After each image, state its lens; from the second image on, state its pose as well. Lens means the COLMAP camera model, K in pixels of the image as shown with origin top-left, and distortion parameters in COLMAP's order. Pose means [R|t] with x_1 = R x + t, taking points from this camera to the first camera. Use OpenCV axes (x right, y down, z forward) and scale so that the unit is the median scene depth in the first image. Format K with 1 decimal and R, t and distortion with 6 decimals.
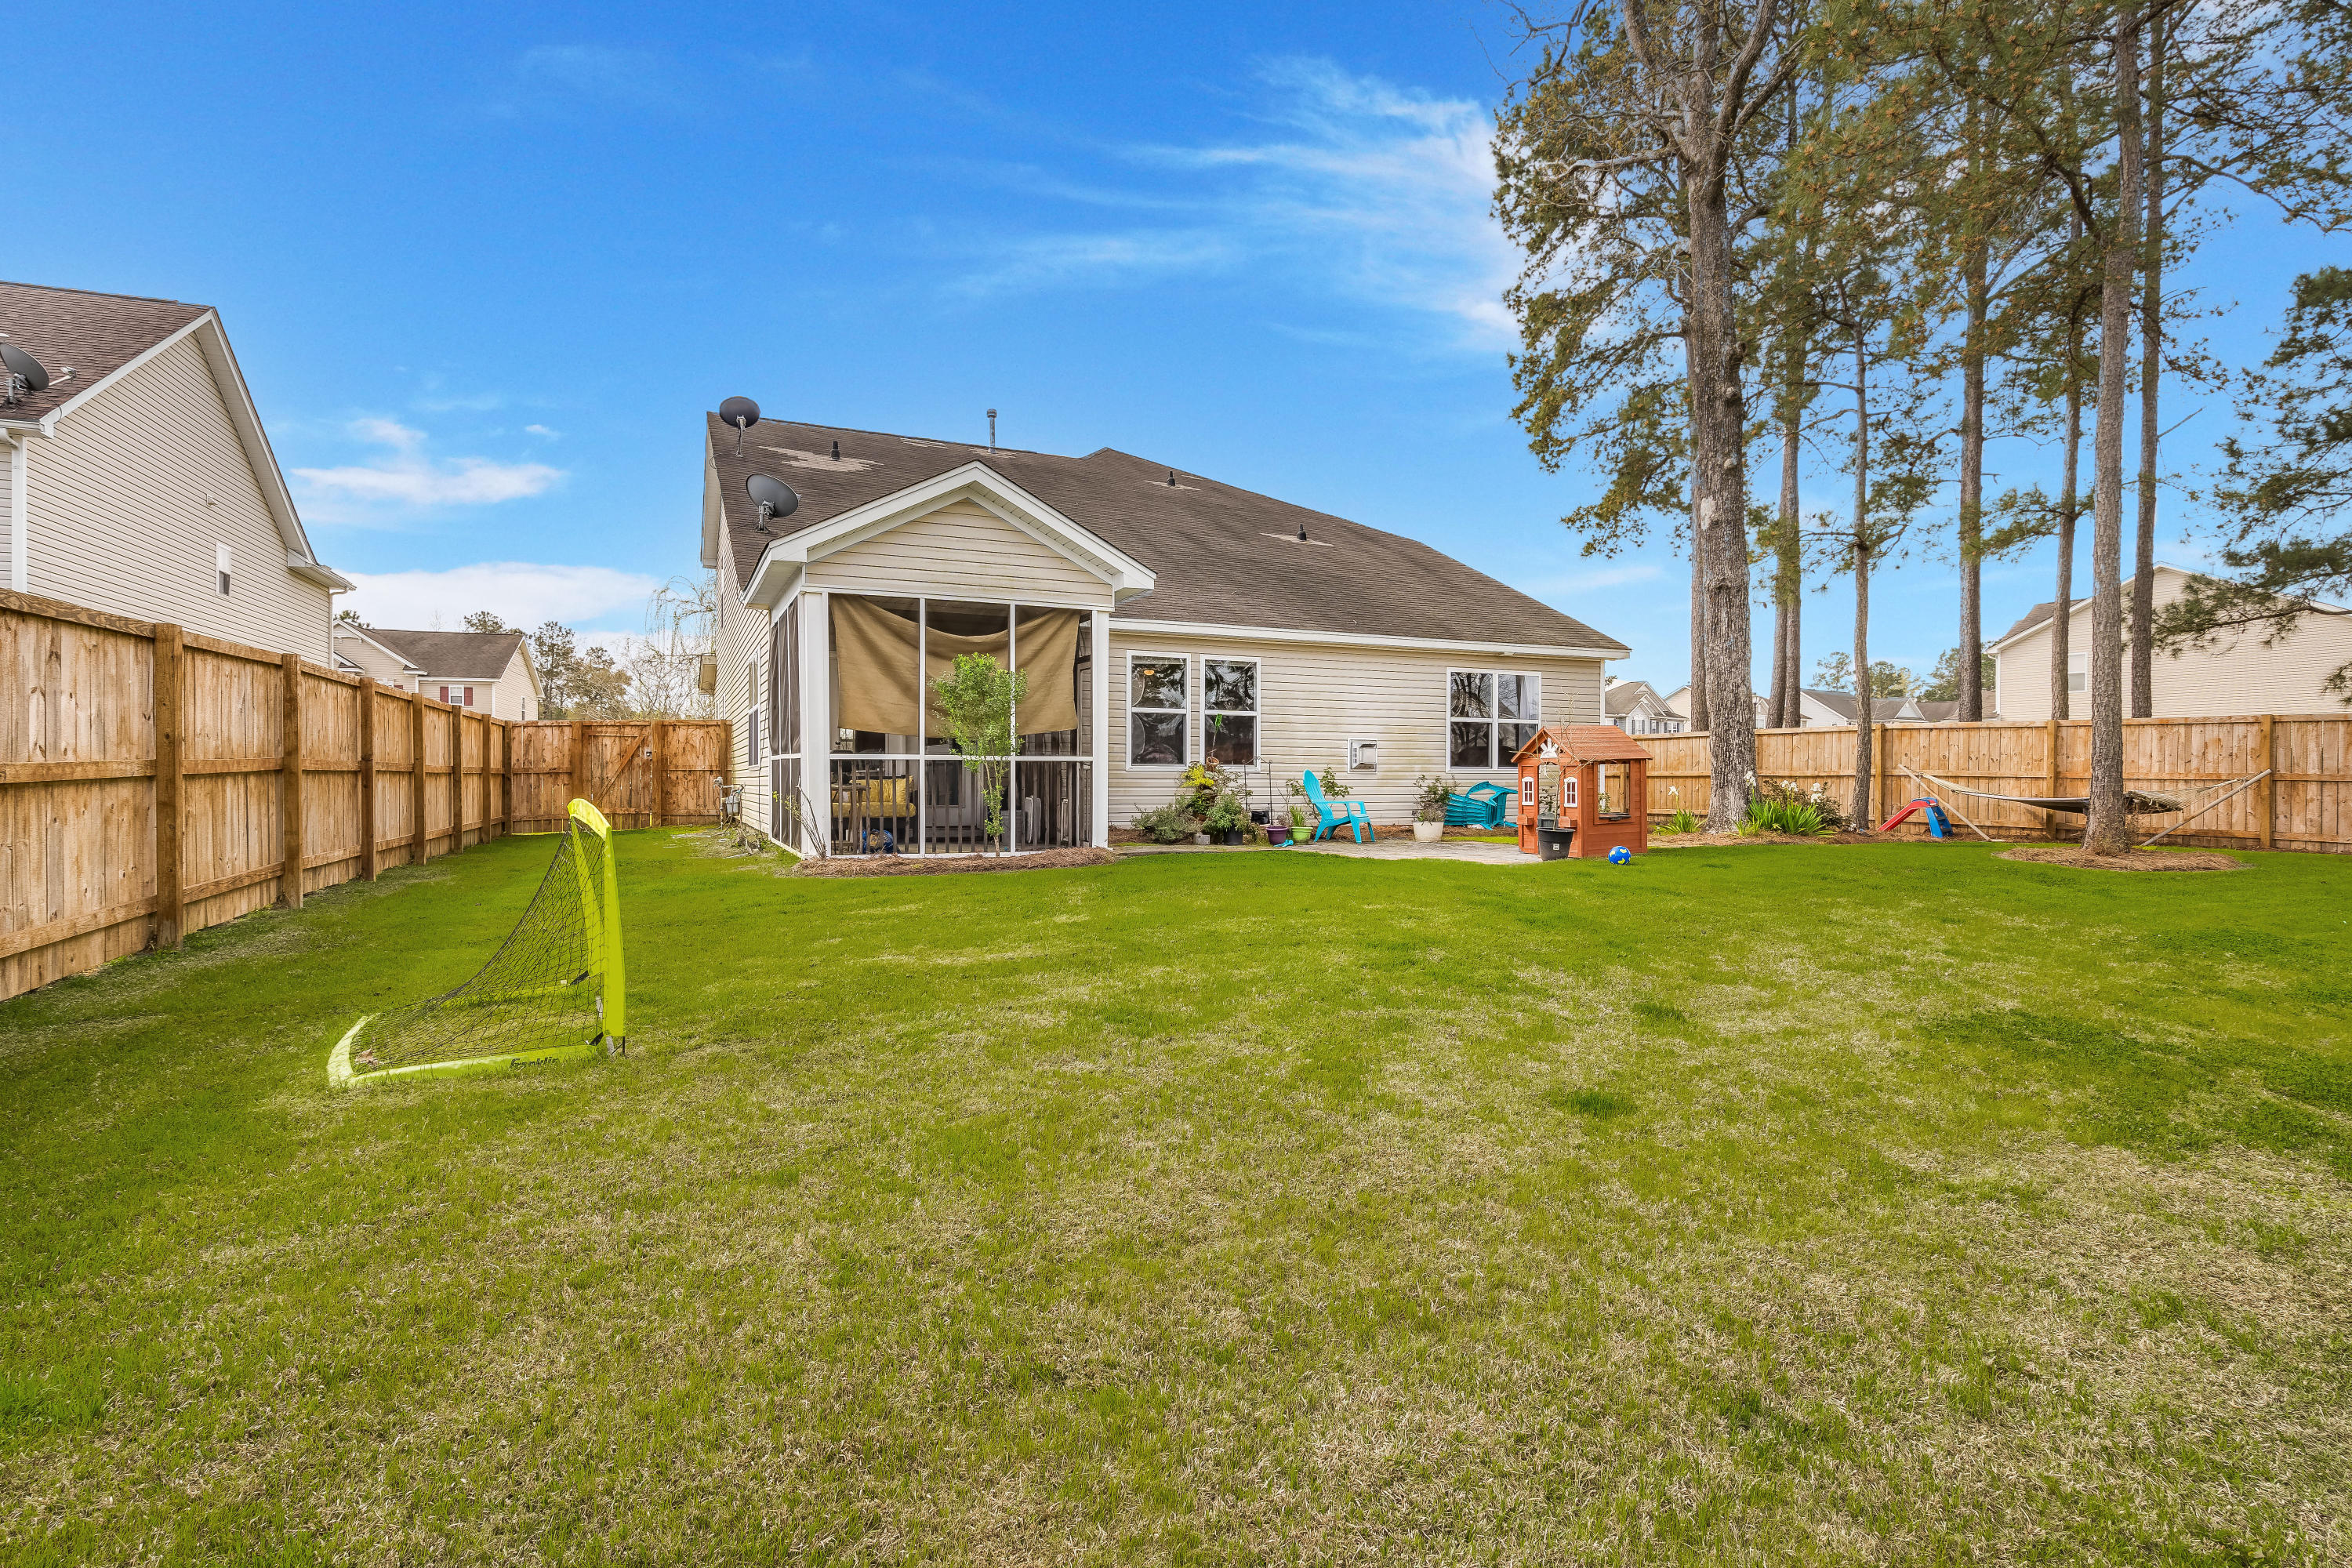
lens RADIAL K [[985.7, 0, 1180.3], [0, 985.7, 780.0], [0, 0, 1]] dist [-0.002919, -0.000061]
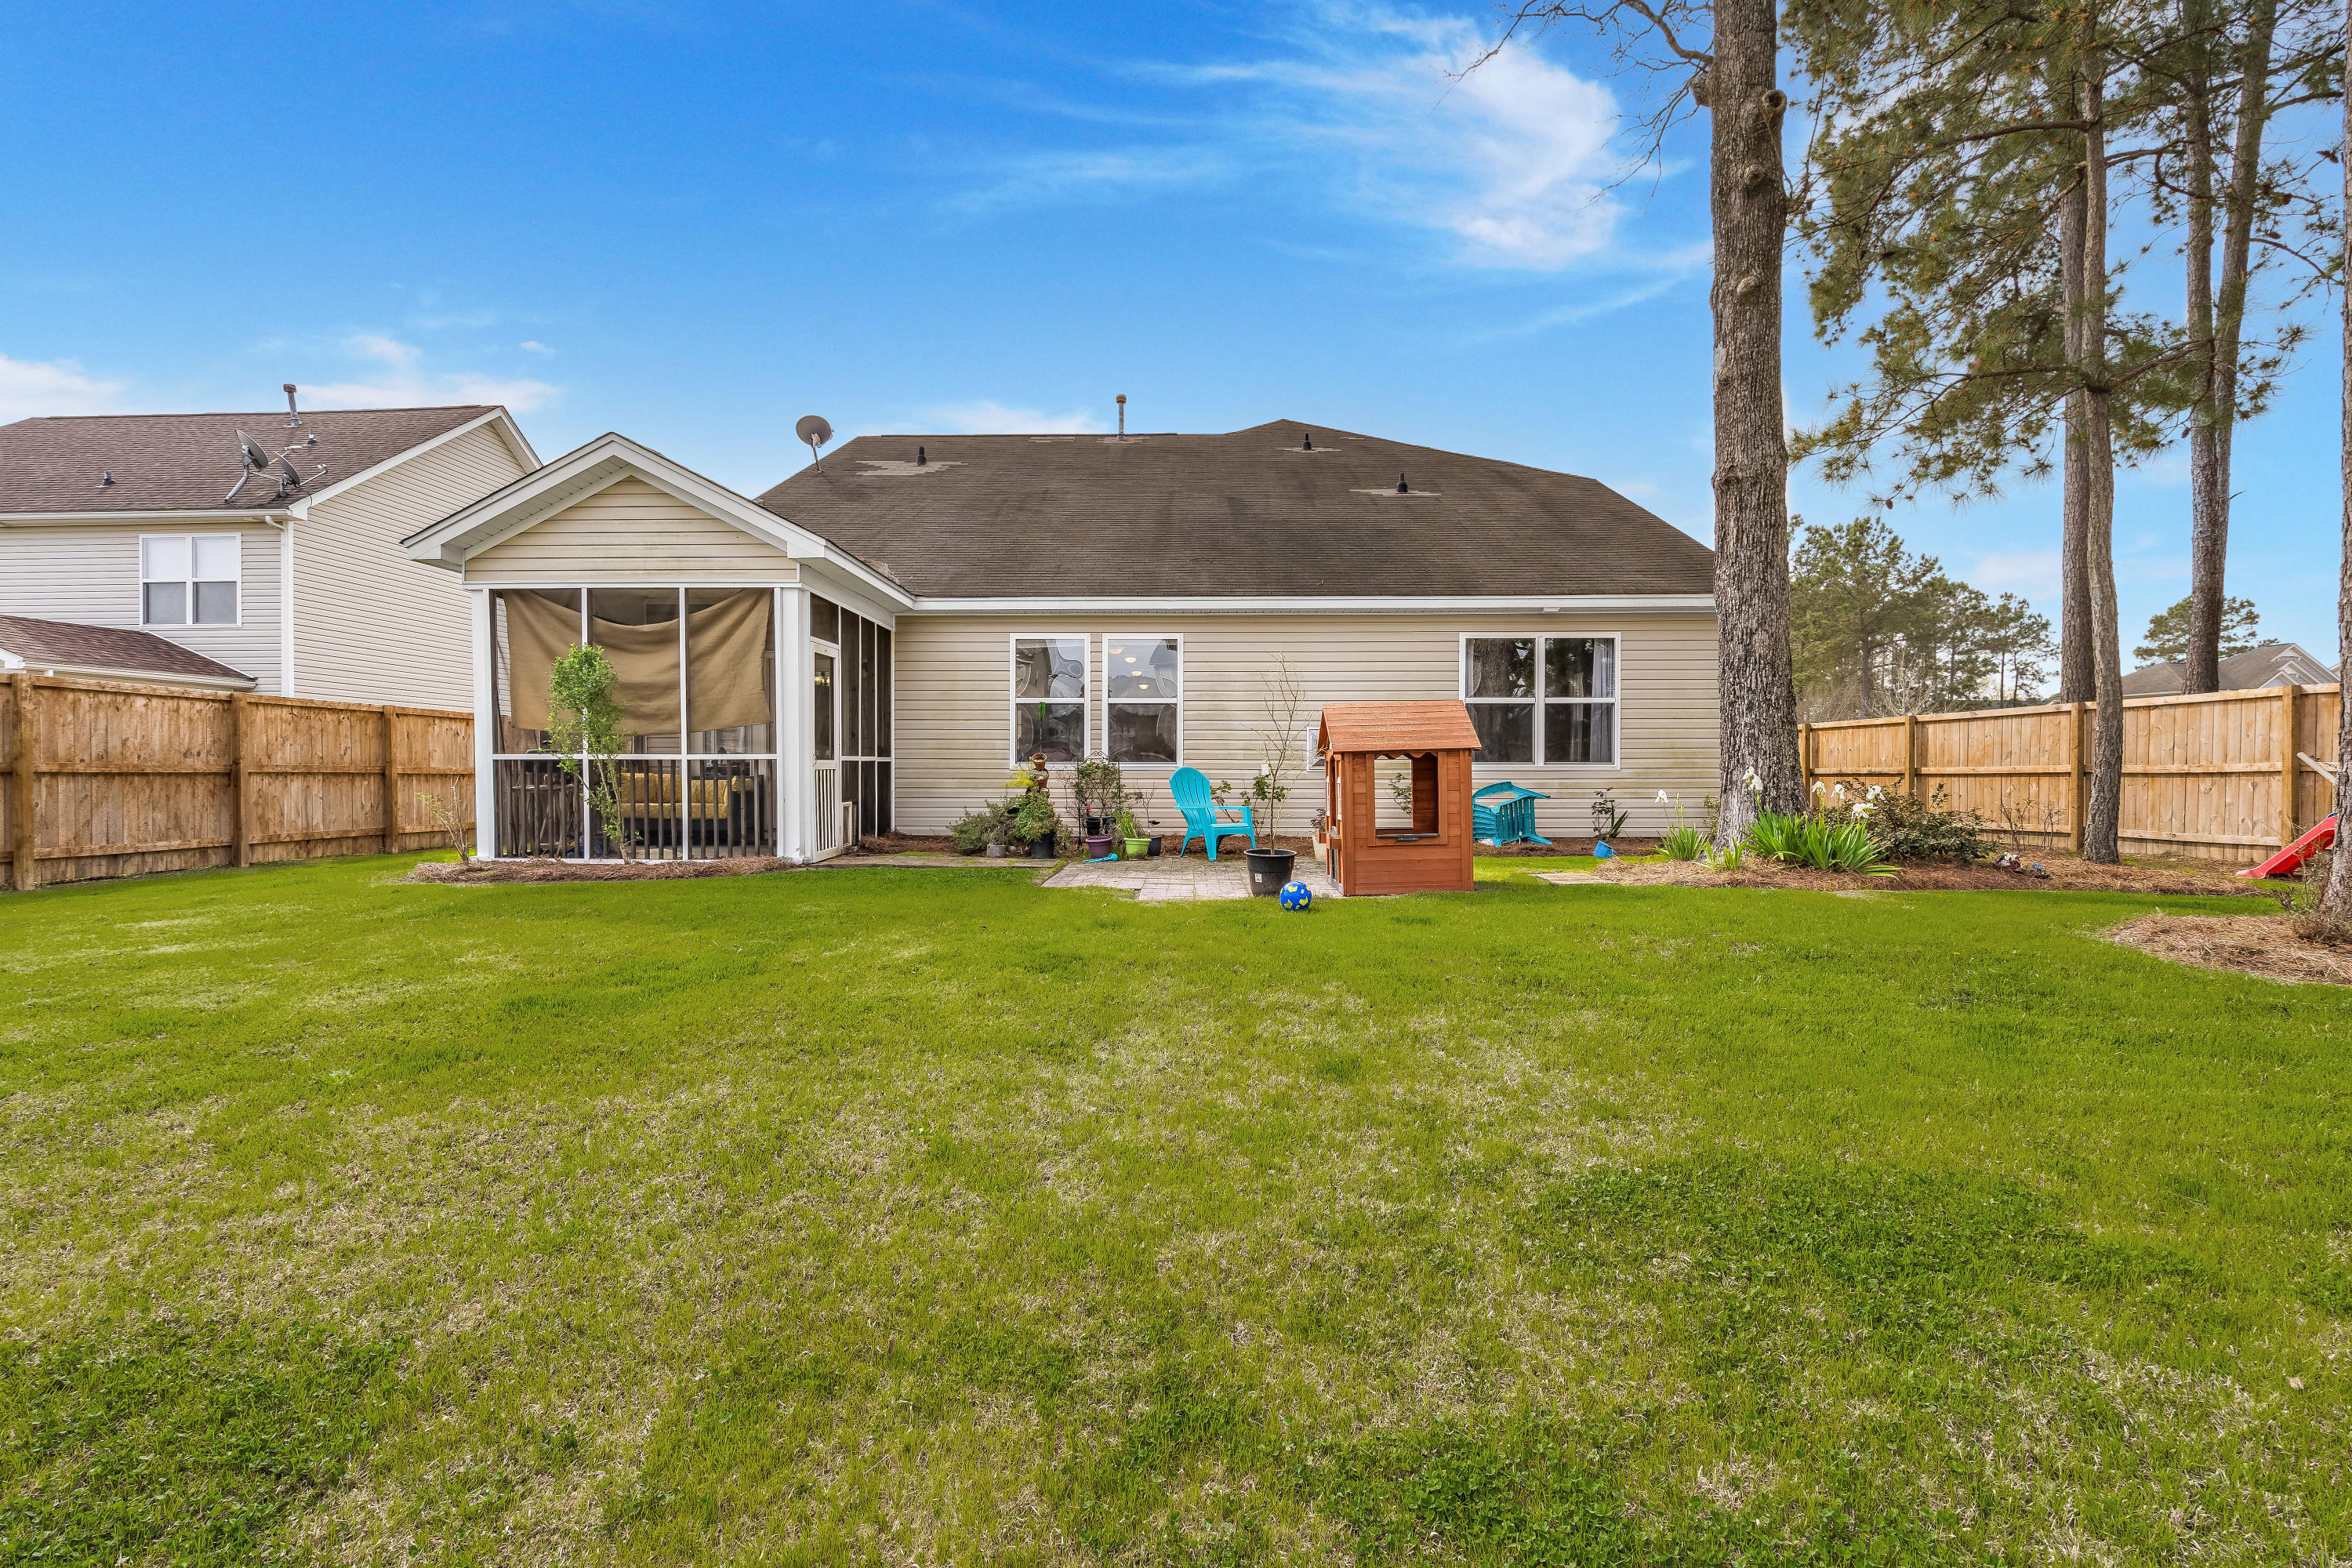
lens RADIAL K [[985.7, 0, 1175.7], [0, 985.7, 783.3], [0, 0, 1]] dist [-0.002919, -0.000061]
pose [[0.918080, 0.002364, -0.396389, 0.501385], [-0.000645, 0.999990, 0.004469, -0.001391], [0.396395, -0.003847, 0.918072, 0.283298]]
